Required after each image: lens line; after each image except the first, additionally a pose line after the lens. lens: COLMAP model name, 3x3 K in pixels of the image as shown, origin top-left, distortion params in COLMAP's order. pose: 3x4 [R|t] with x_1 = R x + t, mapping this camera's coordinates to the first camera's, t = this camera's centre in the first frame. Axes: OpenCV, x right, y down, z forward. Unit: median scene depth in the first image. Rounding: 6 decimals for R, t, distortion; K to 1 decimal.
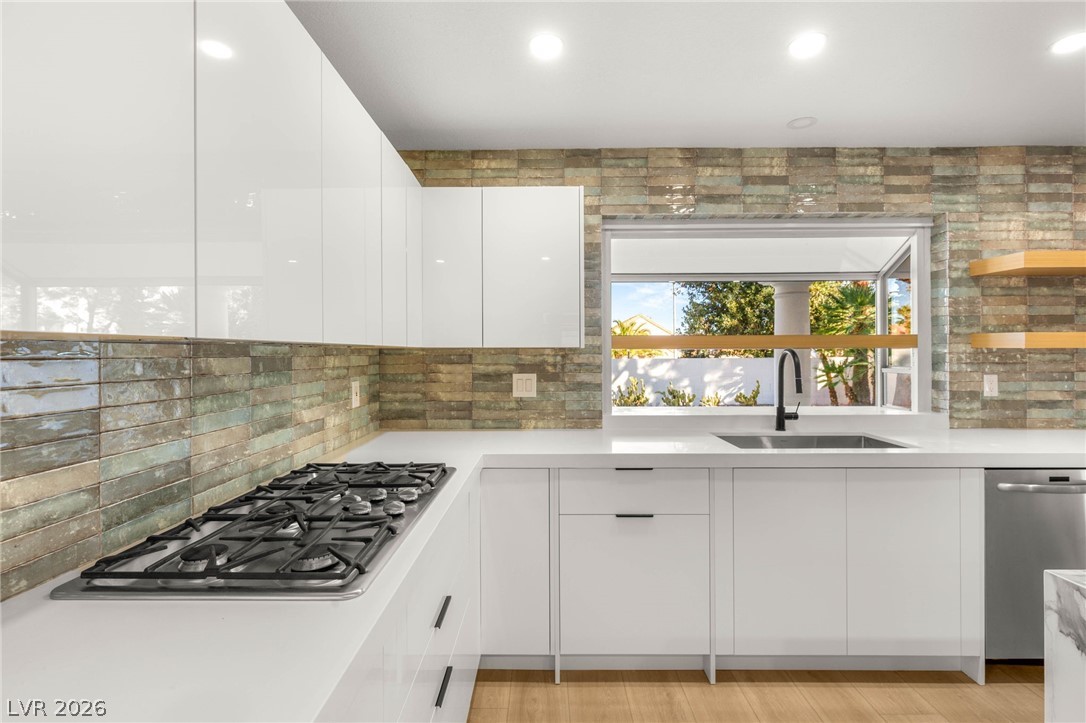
lens RADIAL K [[493.4, 0, 542.6], [0, 493.4, 358.6], [0, 0, 1]] dist [0.001590, -0.000027]
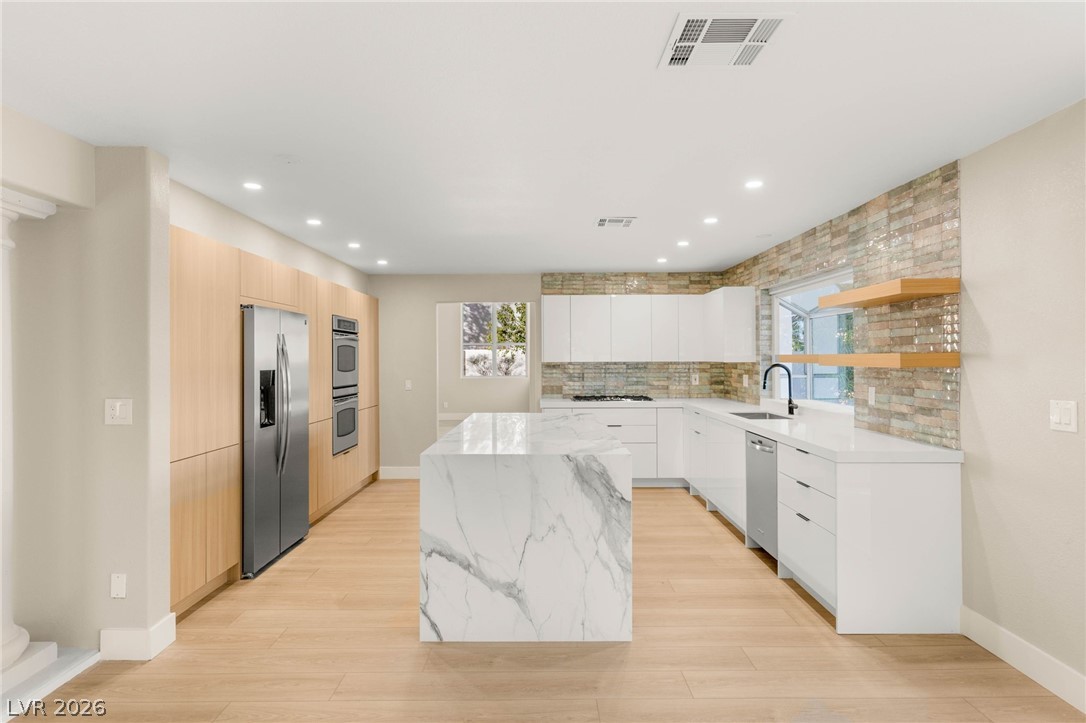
lens RADIAL K [[591.5, 0, 543.0], [0, 591.5, 361.5], [0, 0, 1]] dist [0.001087, 0.000056]
pose [[-0.001730, 0.009822, -0.999950, 2.368749], [-0.001982, 0.999950, 0.009825, -0.043060], [0.999997, 0.001999, -0.001710, 0.191151]]
